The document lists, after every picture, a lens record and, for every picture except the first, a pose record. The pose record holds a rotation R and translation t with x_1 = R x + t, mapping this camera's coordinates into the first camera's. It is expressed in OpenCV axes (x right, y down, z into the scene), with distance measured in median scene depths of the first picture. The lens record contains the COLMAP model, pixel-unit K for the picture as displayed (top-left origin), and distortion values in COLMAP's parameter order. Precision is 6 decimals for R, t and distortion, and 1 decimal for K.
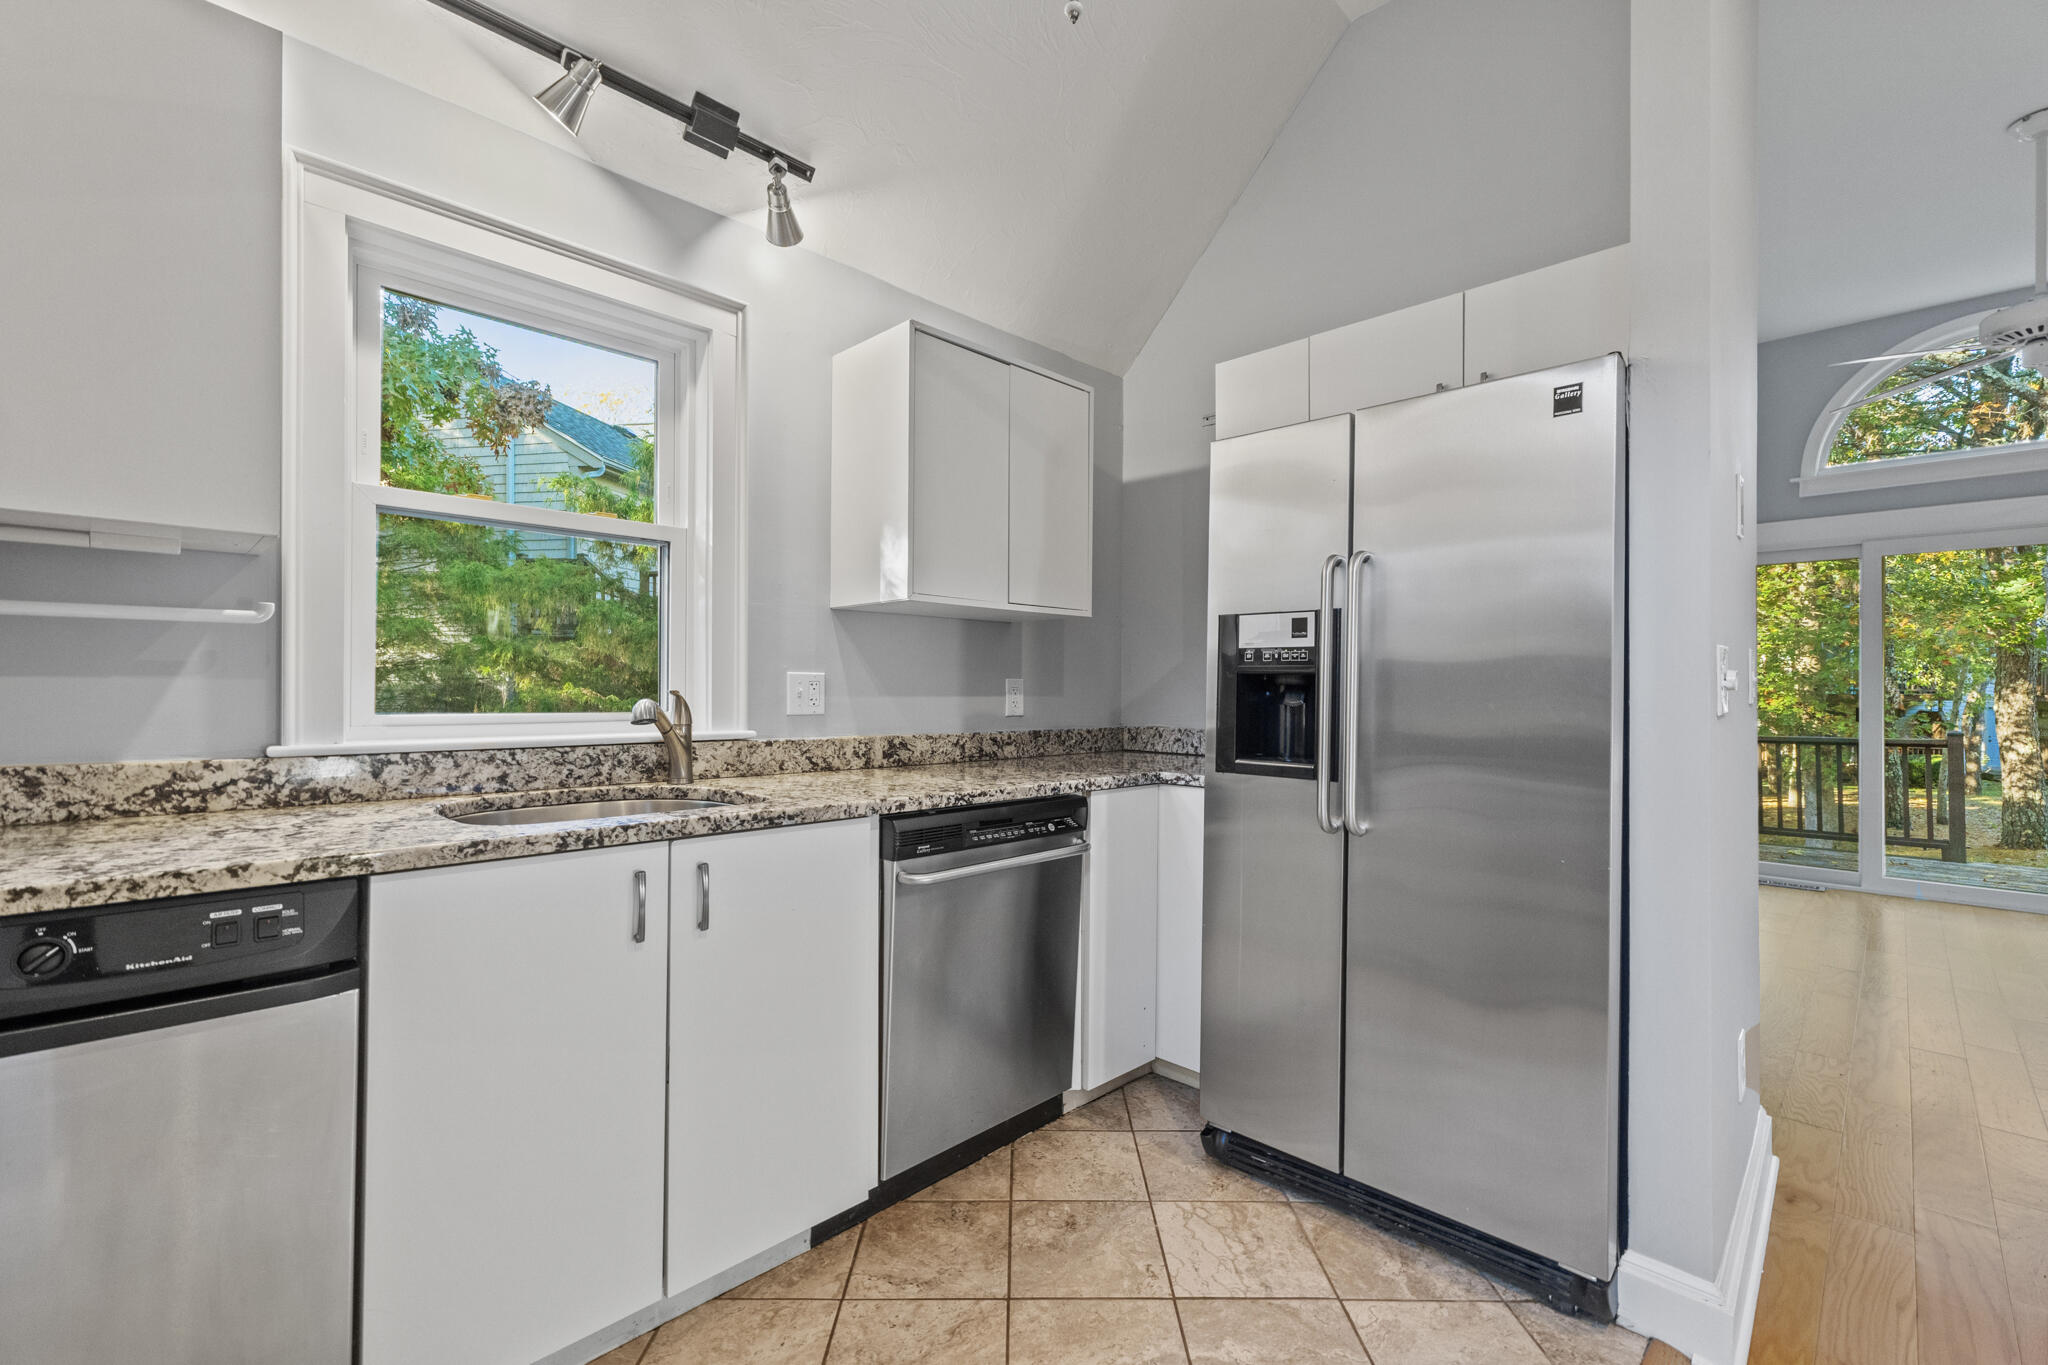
lens RADIAL K [[874.6, 0, 1022.0], [0, 874.6, 688.4], [0, 0, 1]] dist [0.006562, 0.000291]
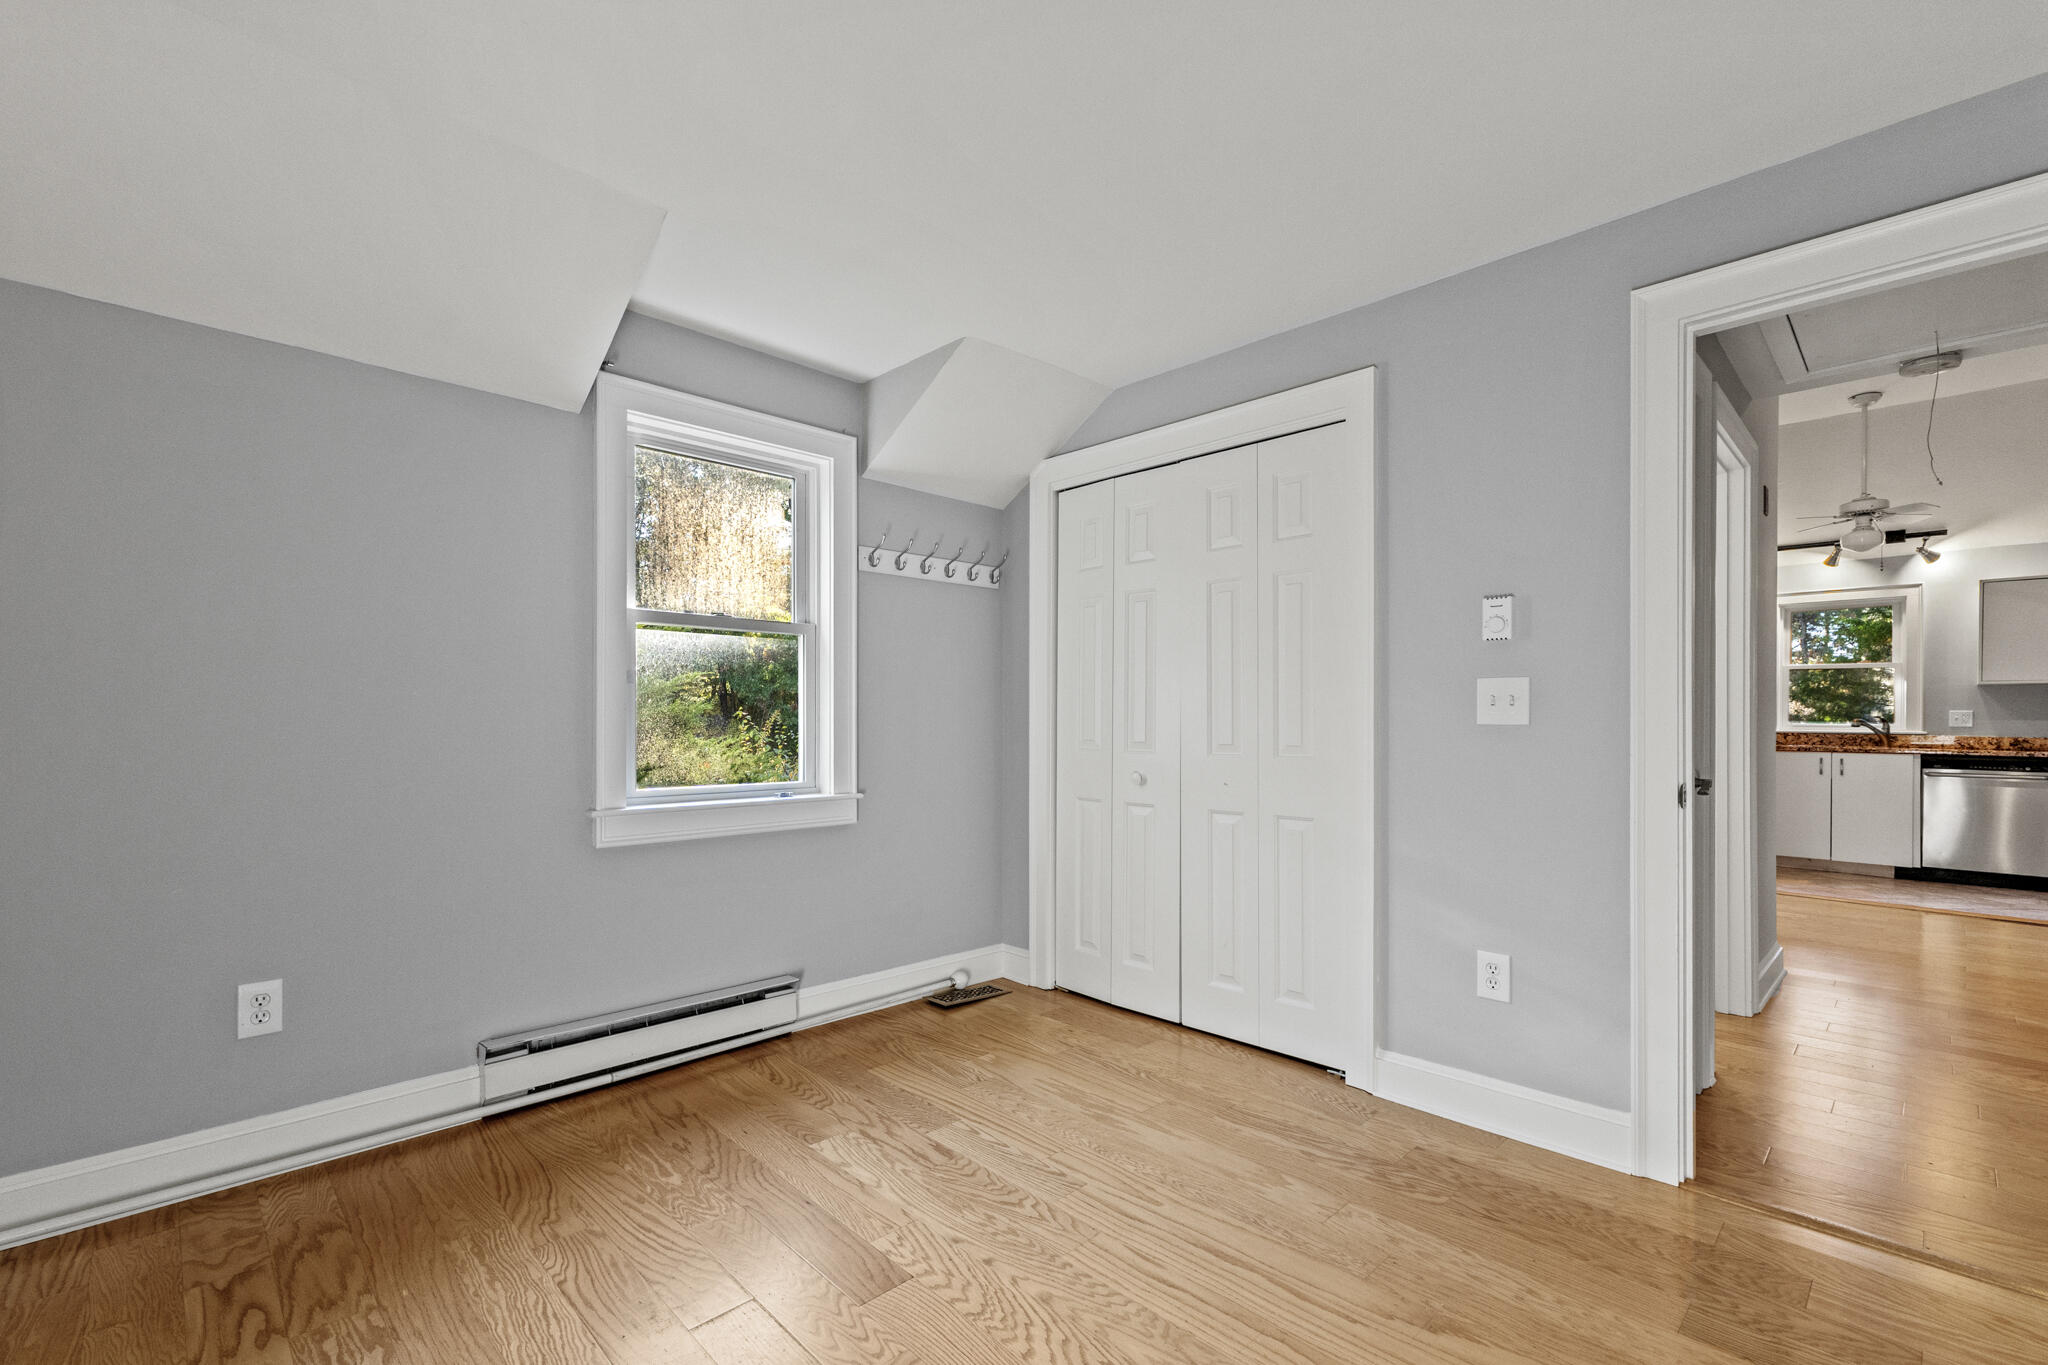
lens RADIAL K [[899.9, 0, 1024.5], [0, 899.9, 721.5], [0, 0, 1]] dist [0.002979, 0.000326]
pose [[-0.013447, -0.001883, -0.999908, 3.132465], [-0.002987, 0.999994, -0.001843, 0.034683], [0.999905, 0.002962, -0.013453, -2.217405]]
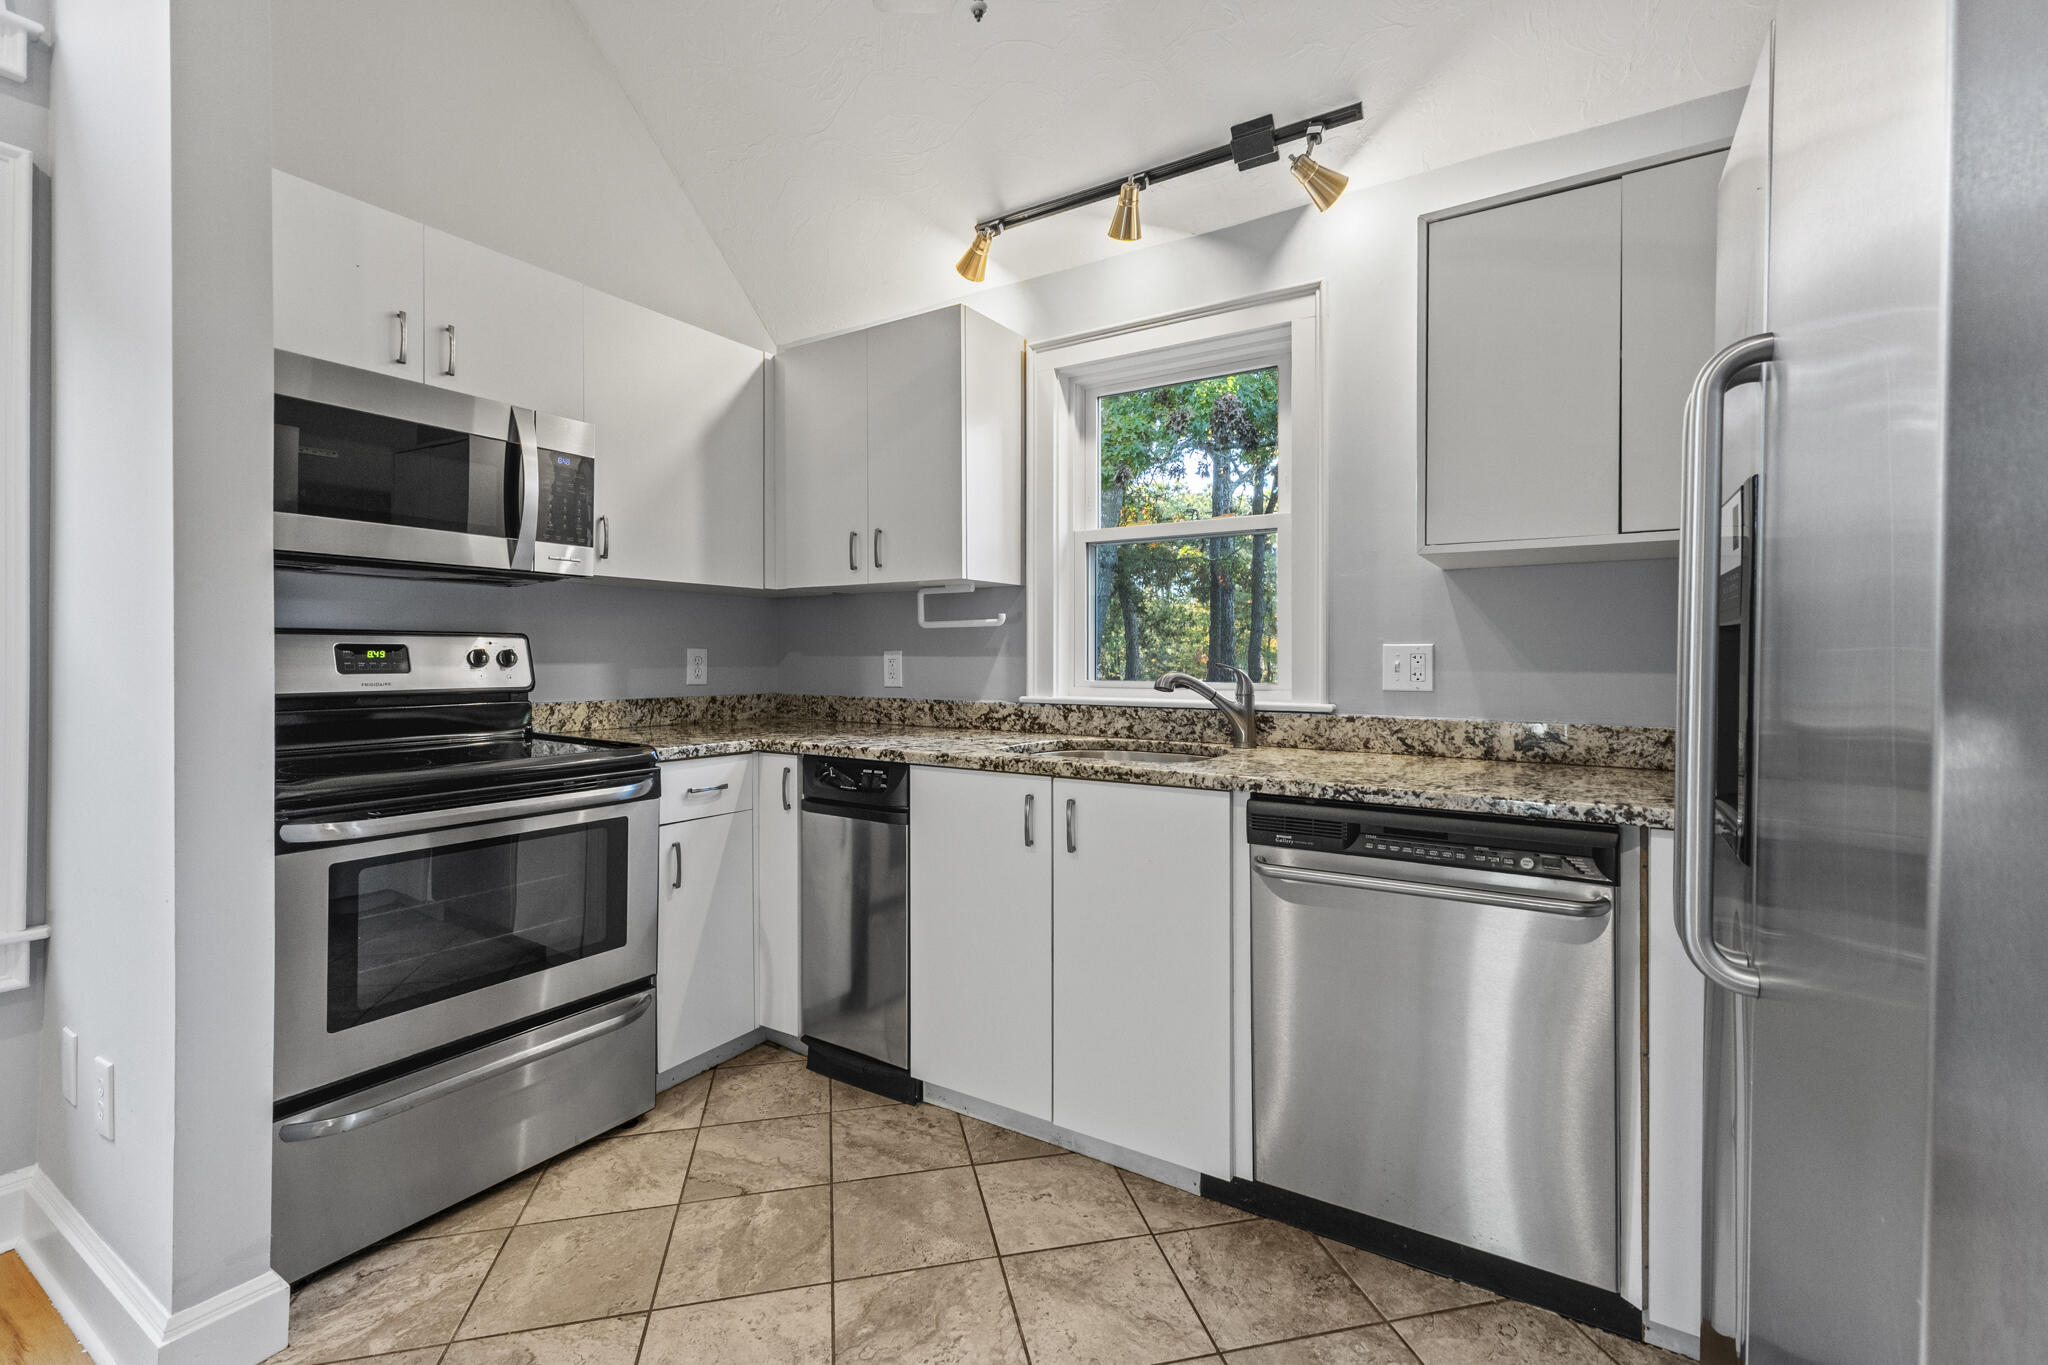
lens RADIAL K [[886.9, 0, 1034.9], [0, 886.9, 656.3], [0, 0, 1]] dist [0.005367, 0.000493]
pose [[0.220130, -0.009944, -0.975420, 0.706287], [0.000876, 0.999950, -0.009996, 0.004124], [0.975470, 0.001346, 0.220128, 0.533204]]
